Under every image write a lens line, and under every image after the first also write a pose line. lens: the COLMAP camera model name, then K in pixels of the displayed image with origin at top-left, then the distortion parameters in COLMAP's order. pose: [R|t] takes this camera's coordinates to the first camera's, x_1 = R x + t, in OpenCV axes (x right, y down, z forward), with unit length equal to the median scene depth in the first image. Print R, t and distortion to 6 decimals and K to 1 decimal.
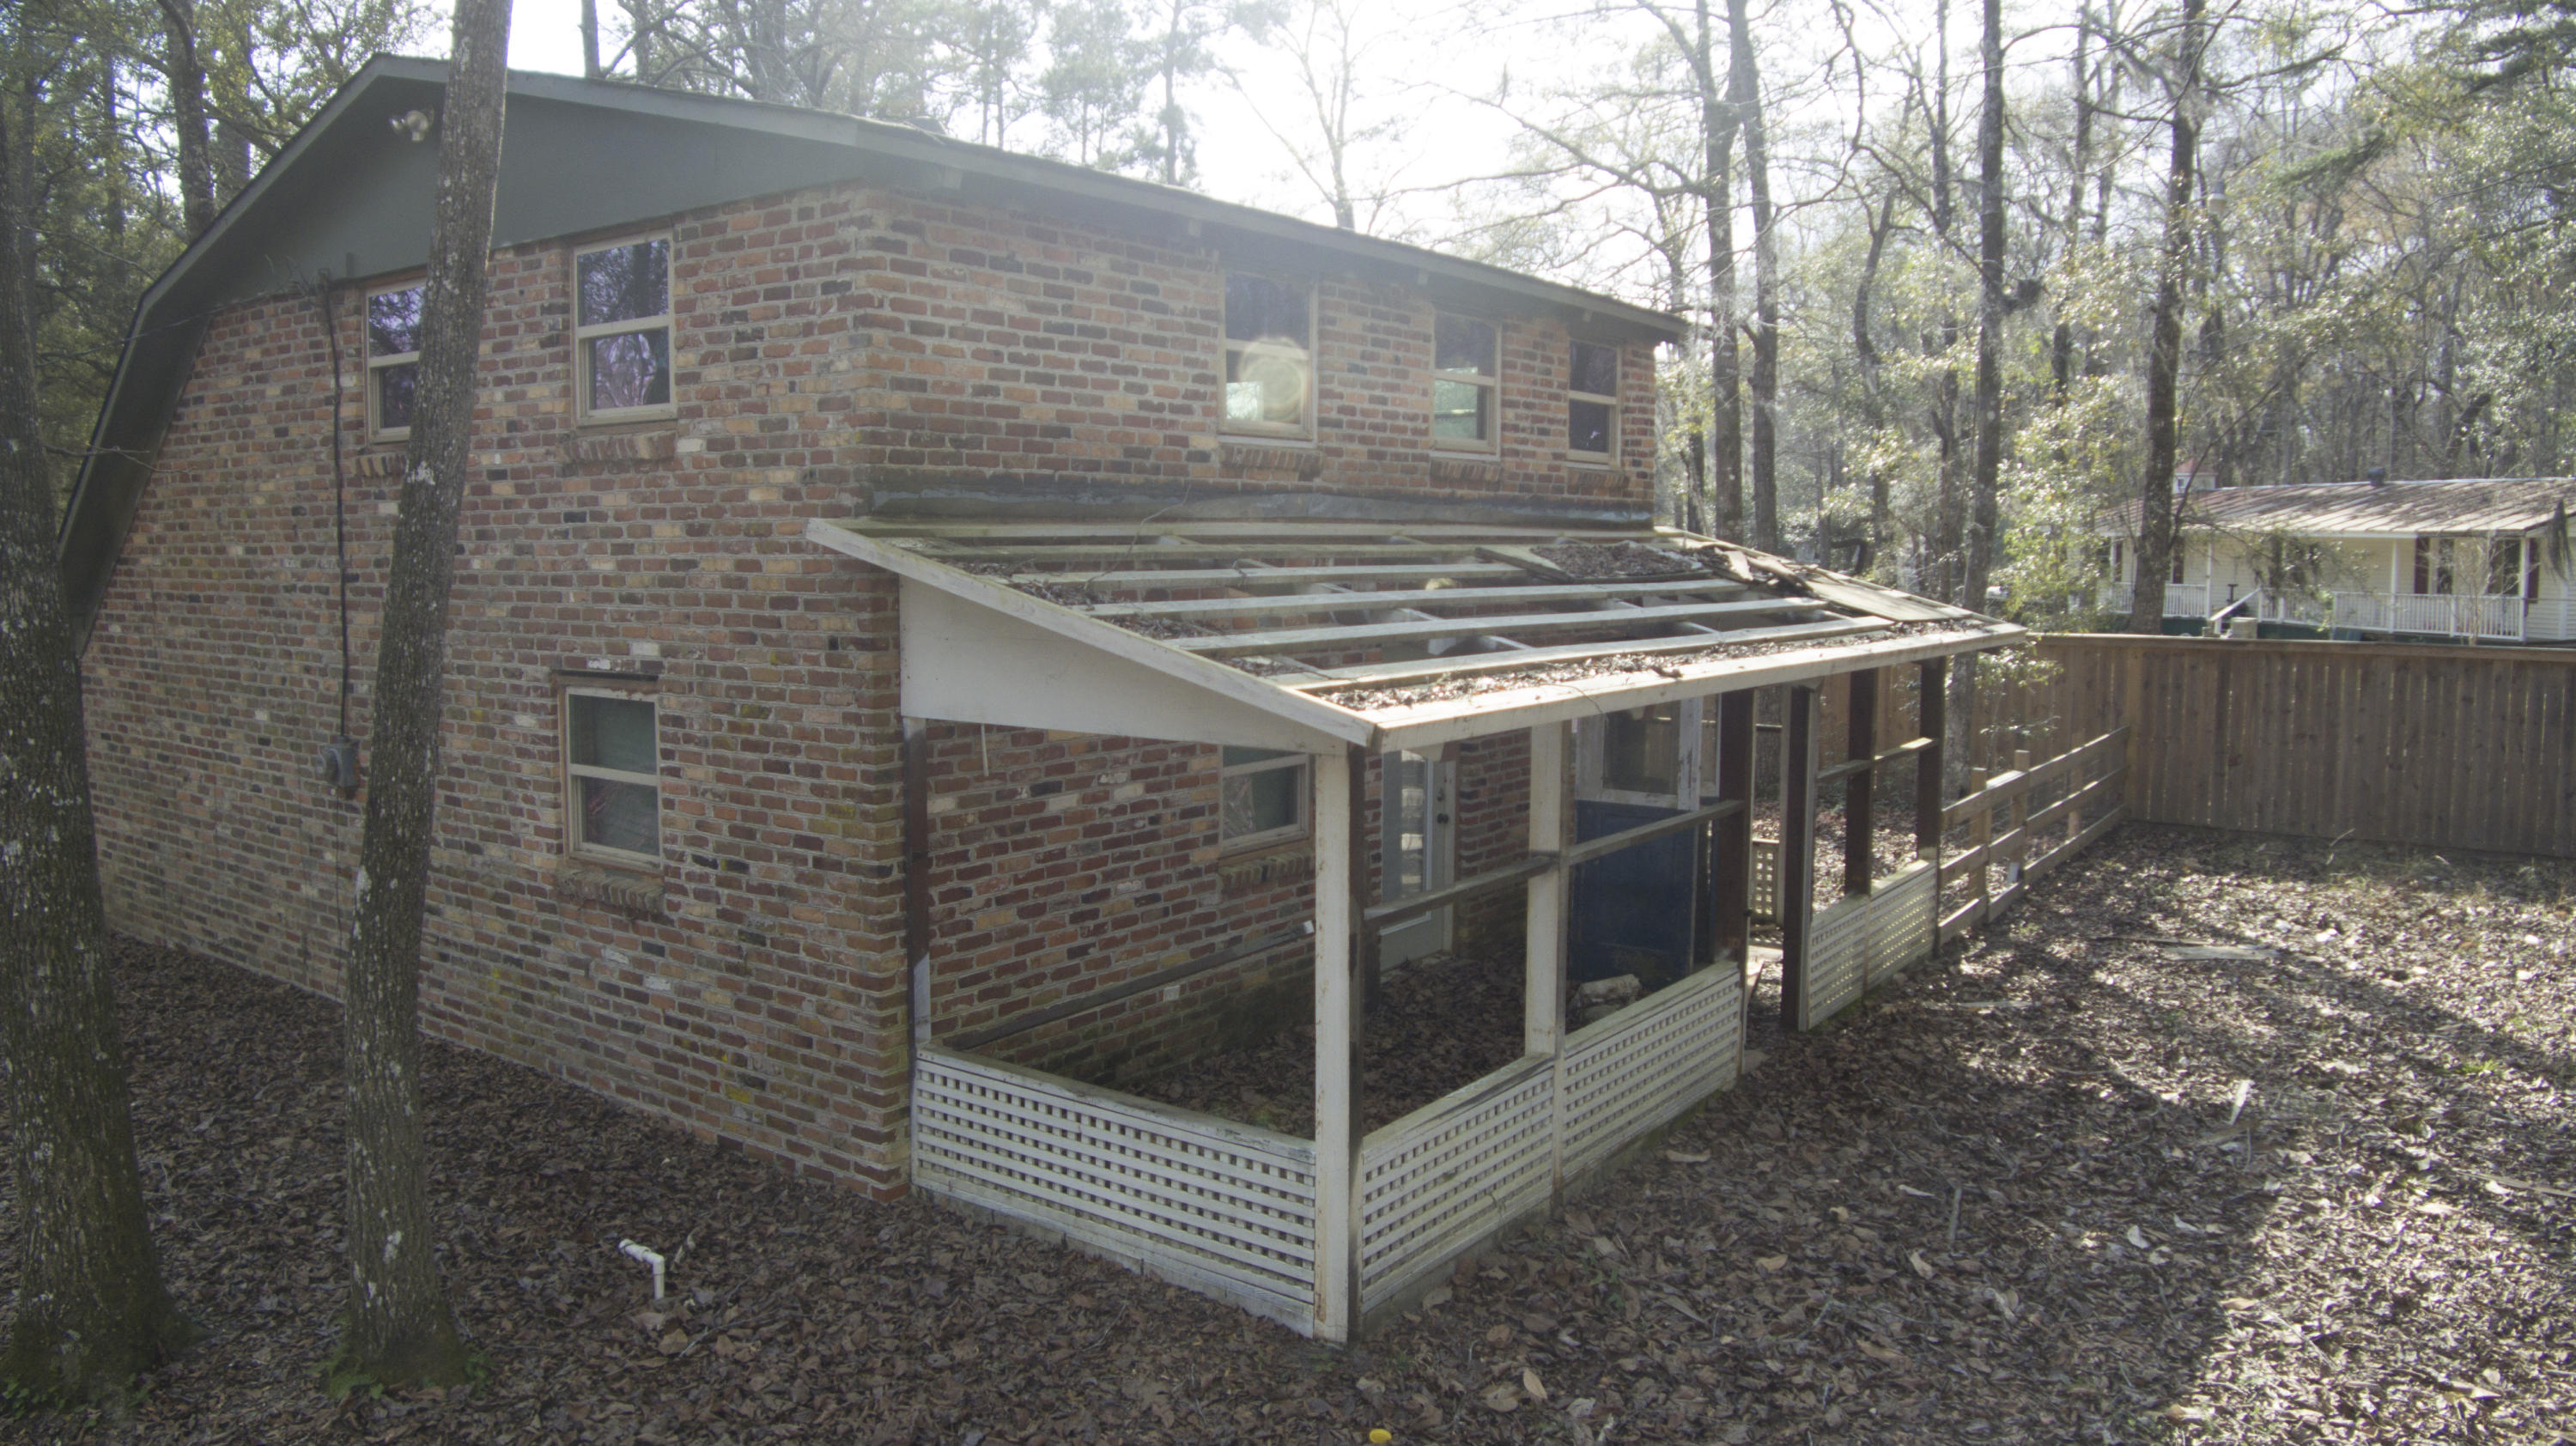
lens RADIAL K [[1757.0, 0, 1280.7], [0, 1757.0, 685.2], [0, 0, 1]] dist [-0.088616, 0.014103]
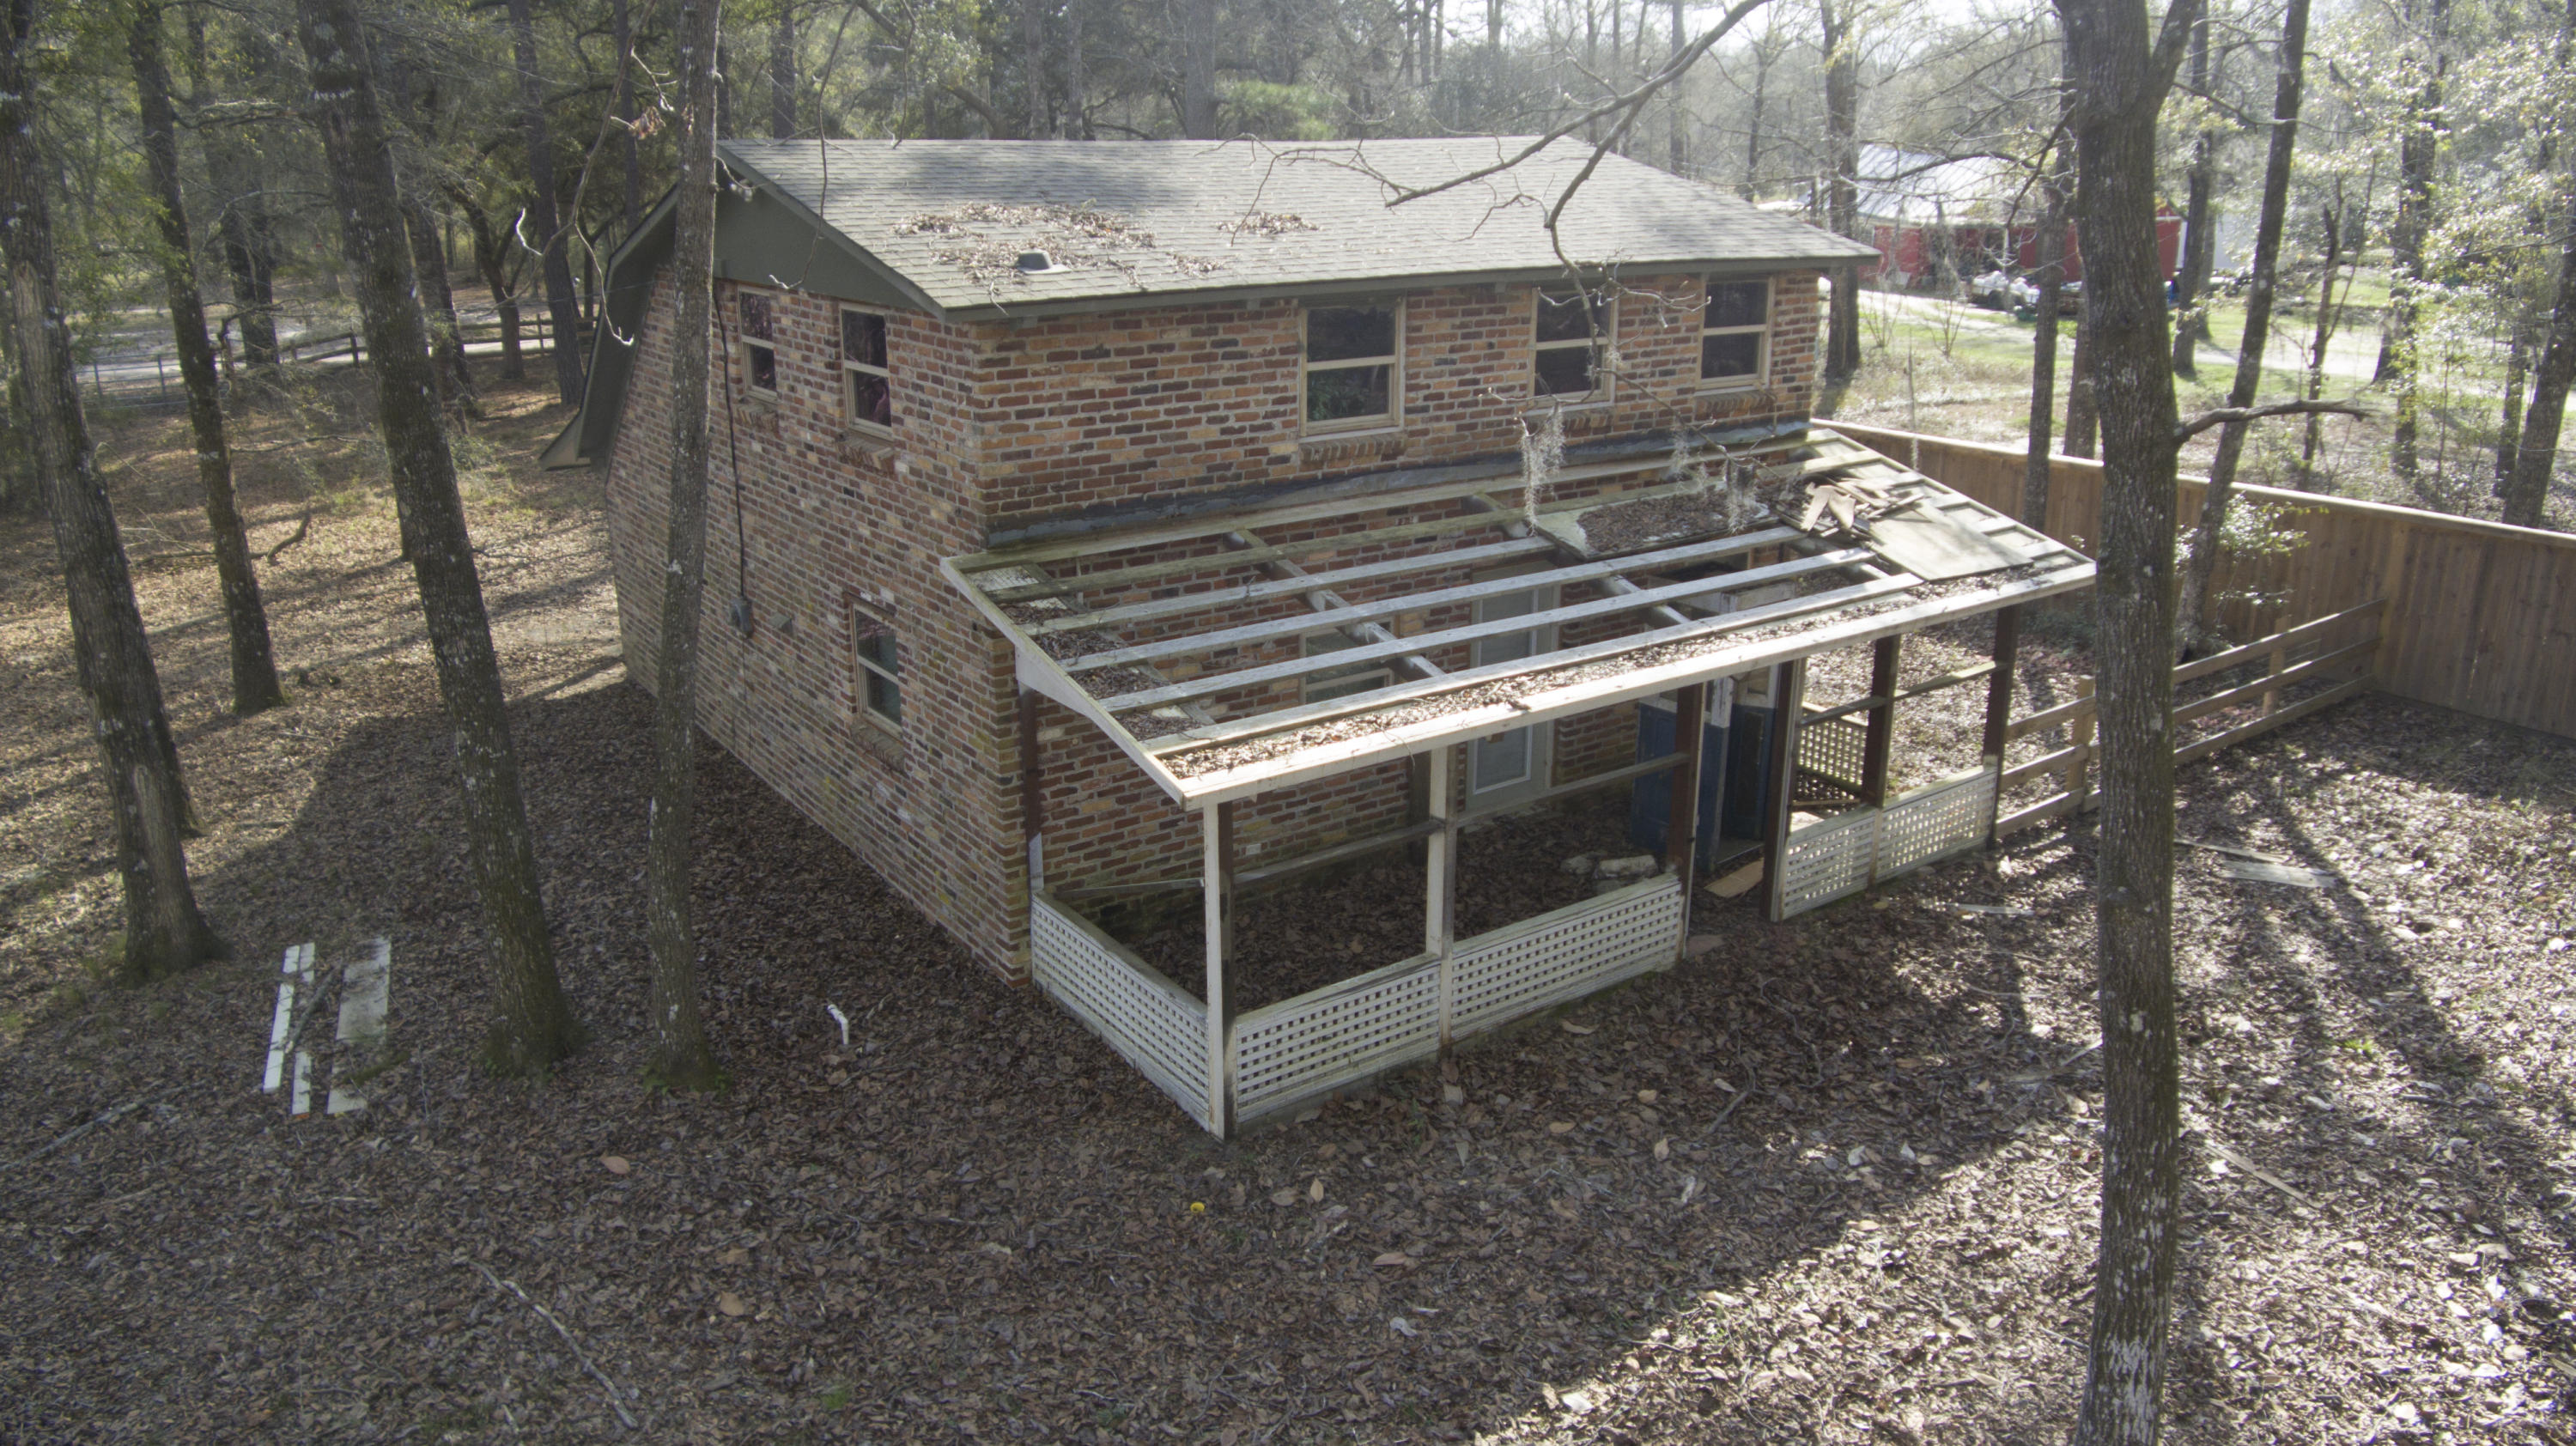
lens RADIAL K [[1757.0, 0, 1280.7], [0, 1757.0, 685.2], [0, 0, 1]] dist [-0.088616, 0.014103]
pose [[0.948250, 0.088673, -0.304893, 0.424100], [-0.020697, 0.975434, 0.219320, -0.292110], [0.316851, -0.201659, 0.926790, -0.283755]]
